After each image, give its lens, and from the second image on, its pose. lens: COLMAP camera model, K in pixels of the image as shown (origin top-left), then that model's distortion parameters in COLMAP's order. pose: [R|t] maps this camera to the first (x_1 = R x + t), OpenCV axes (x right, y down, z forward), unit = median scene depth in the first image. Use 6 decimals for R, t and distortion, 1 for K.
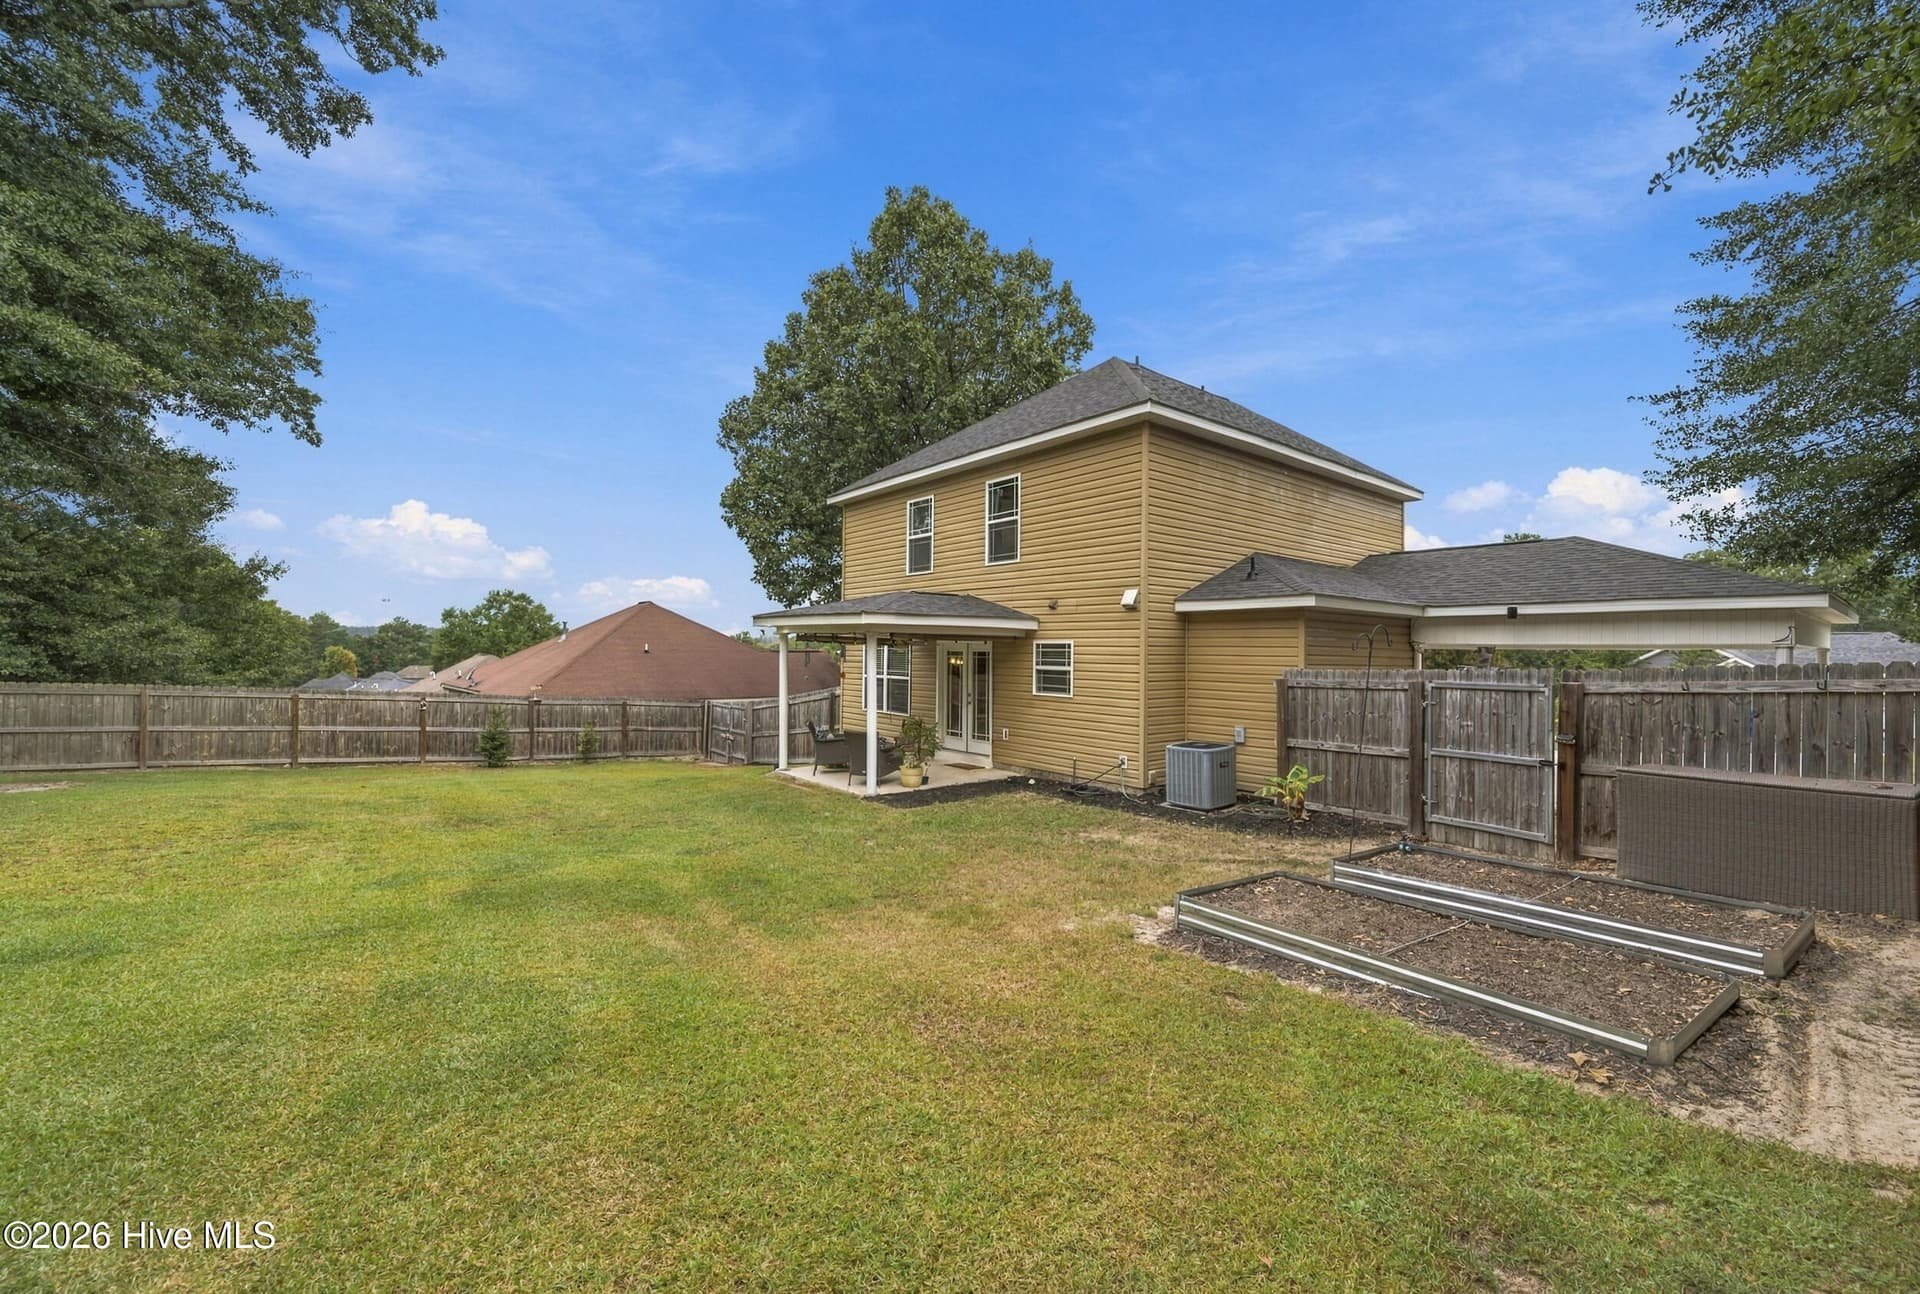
lens RADIAL K [[771.0, 0, 960.0], [0, 771.0, 647.0], [0, 0, 1]] dist [-0.010080, -0.000026]
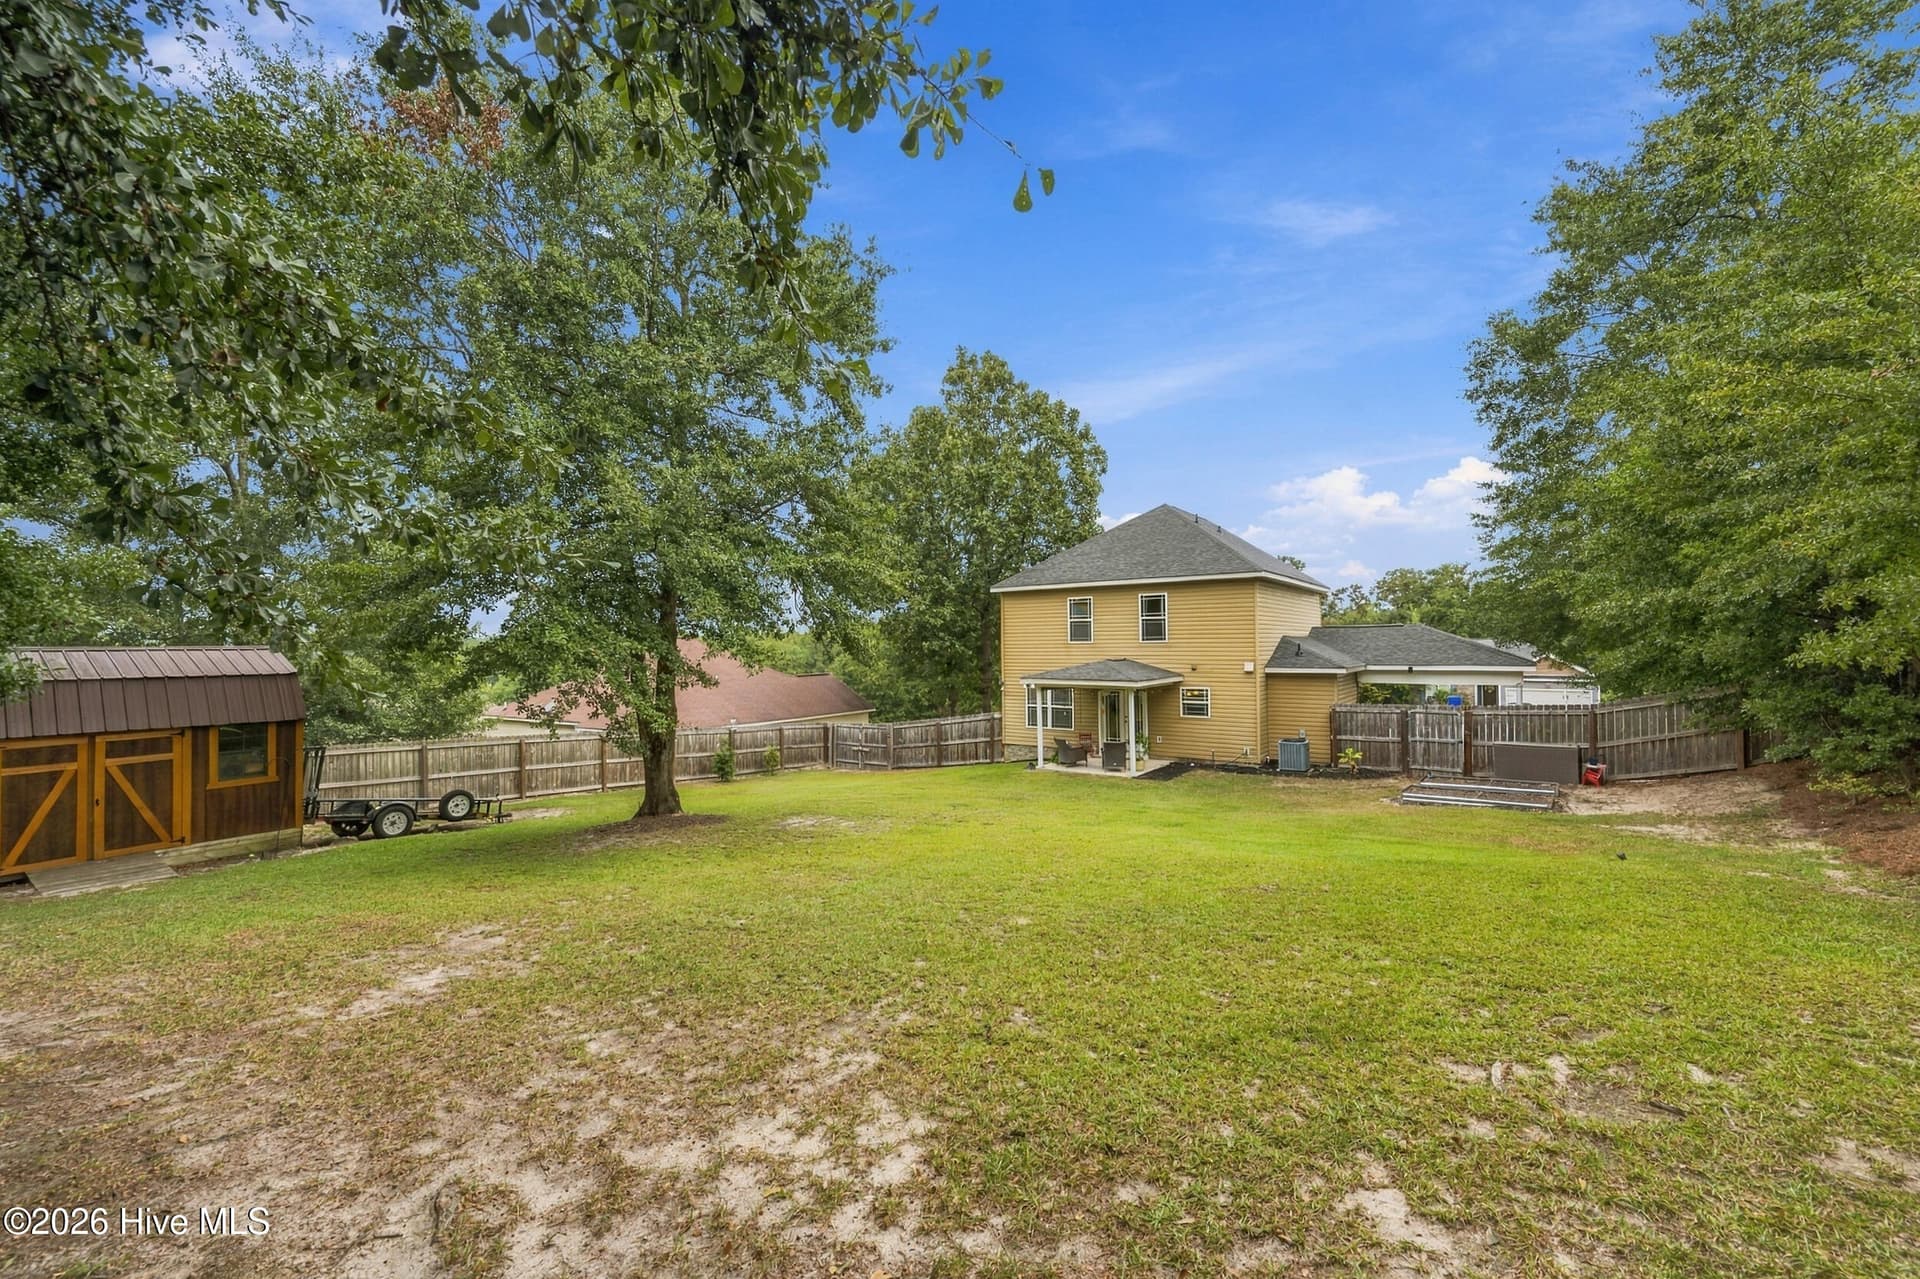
lens RADIAL K [[758.0, 0, 960.0], [0, 758.0, 639.5], [0, 0, 1]] dist [-0.000472, 0.000008]
pose [[0.967124, -0.017923, 0.253673, -0.882470], [0.019429, 0.999805, -0.003432, -0.128348], [-0.253562, 0.008247, 0.967284, -0.615536]]
